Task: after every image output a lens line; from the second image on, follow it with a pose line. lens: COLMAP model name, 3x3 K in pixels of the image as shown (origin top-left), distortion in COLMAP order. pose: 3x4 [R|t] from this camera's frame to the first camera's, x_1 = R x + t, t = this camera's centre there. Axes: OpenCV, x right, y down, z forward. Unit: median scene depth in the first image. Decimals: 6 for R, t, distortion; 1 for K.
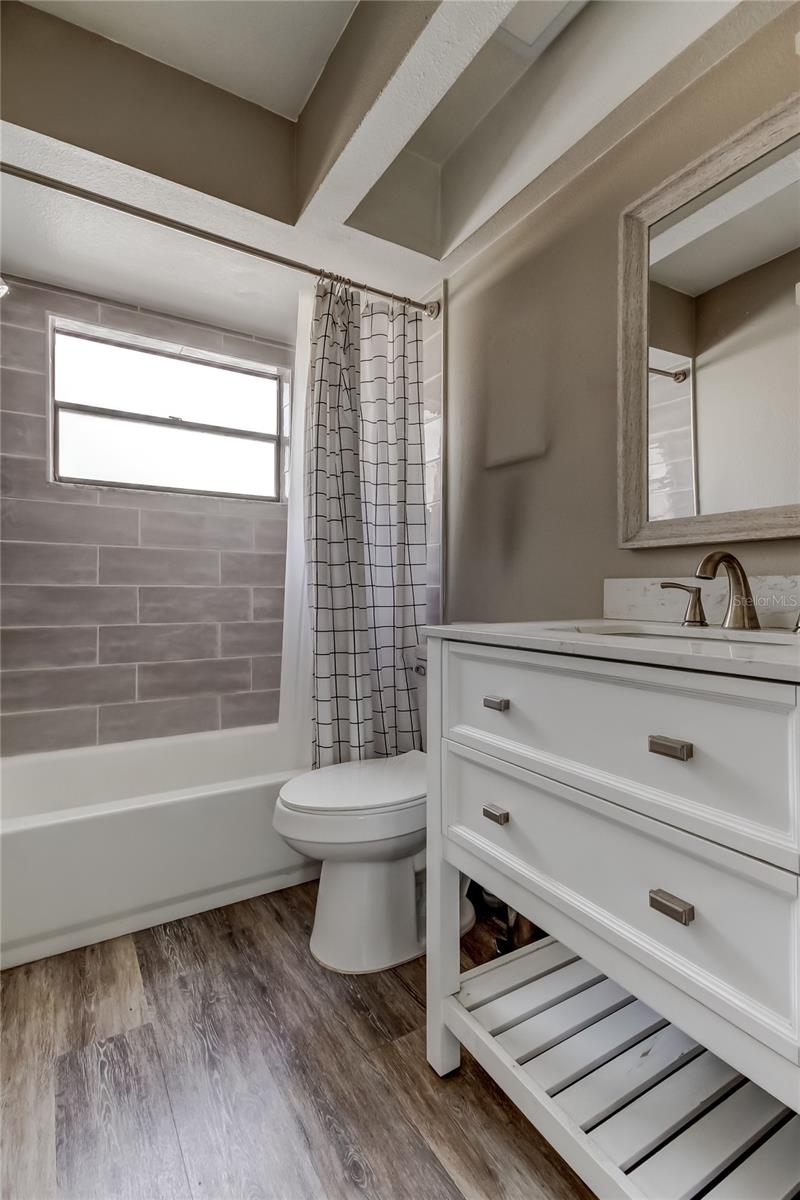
lens RADIAL K [[554.8, 0, 403.4], [0, 554.8, 572.6], [0, 0, 1]] dist [0.001126, -0.000101]
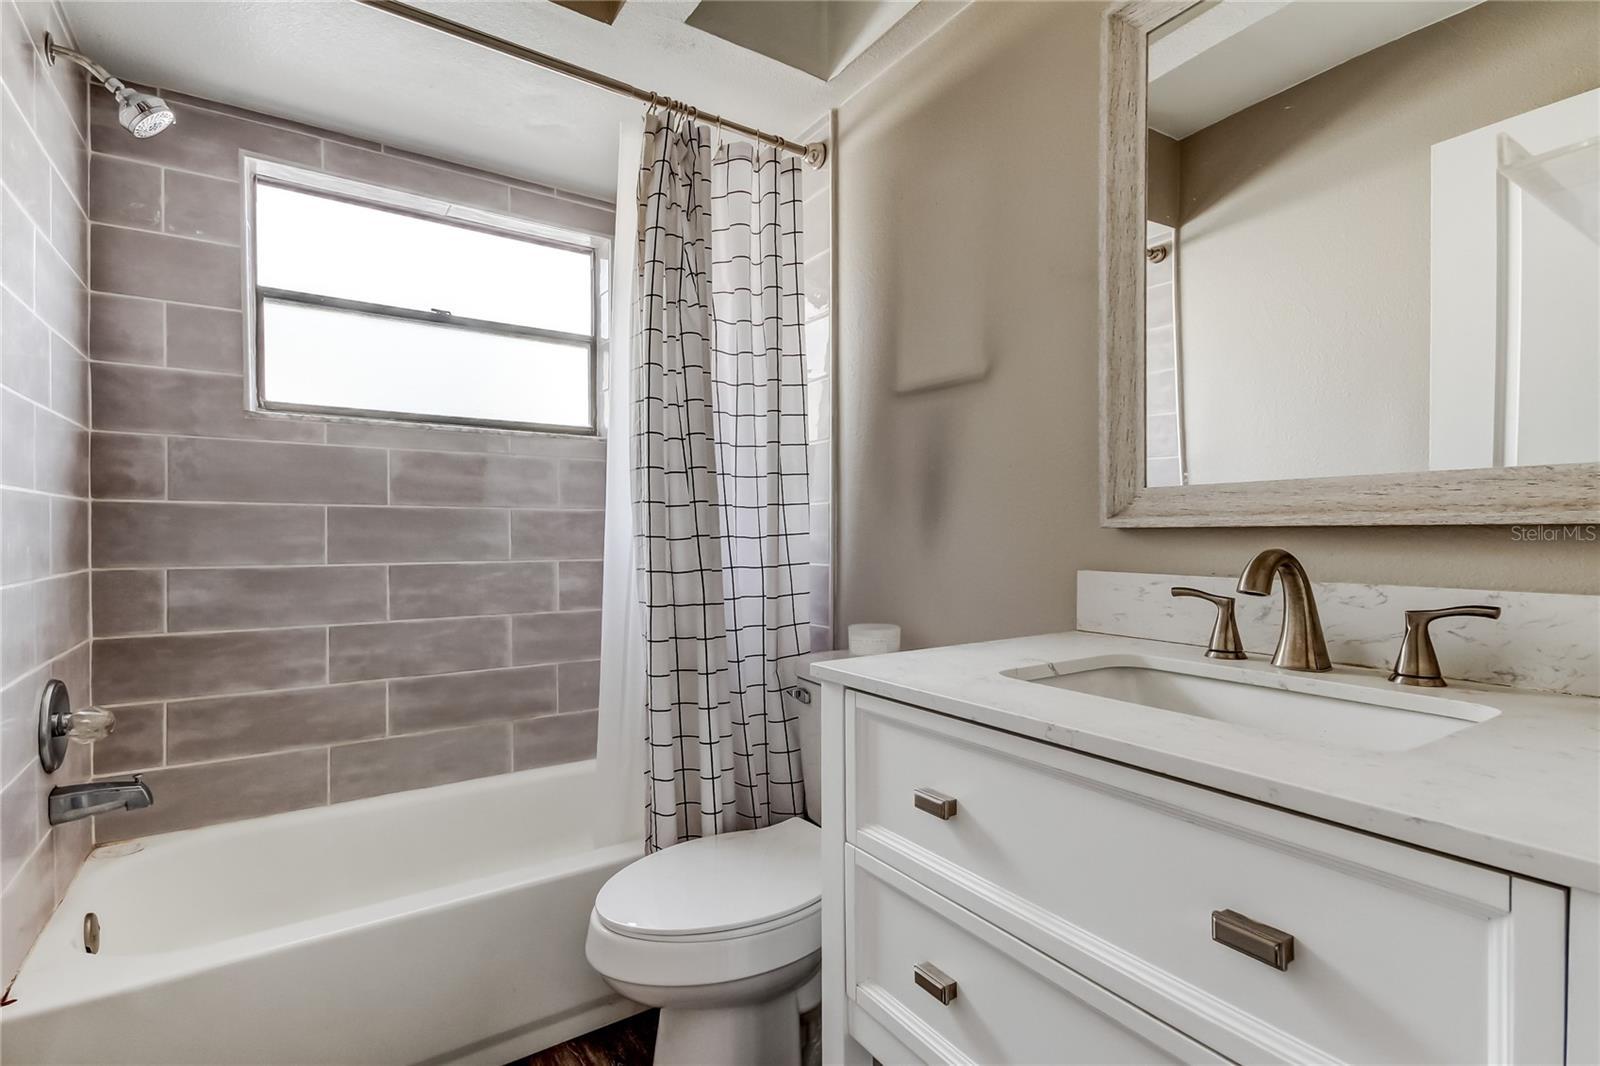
lens RADIAL K [[729.9, 0, 791.2], [0, 729.9, 540.9], [0, 0, 1]] dist [-0.000290, -0.001047]
pose [[0.999507, -0.003041, 0.031261, -0.009973], [0.001505, 0.998795, 0.049047, -0.049824], [-0.031373, -0.048976, 0.998307, 0.092323]]
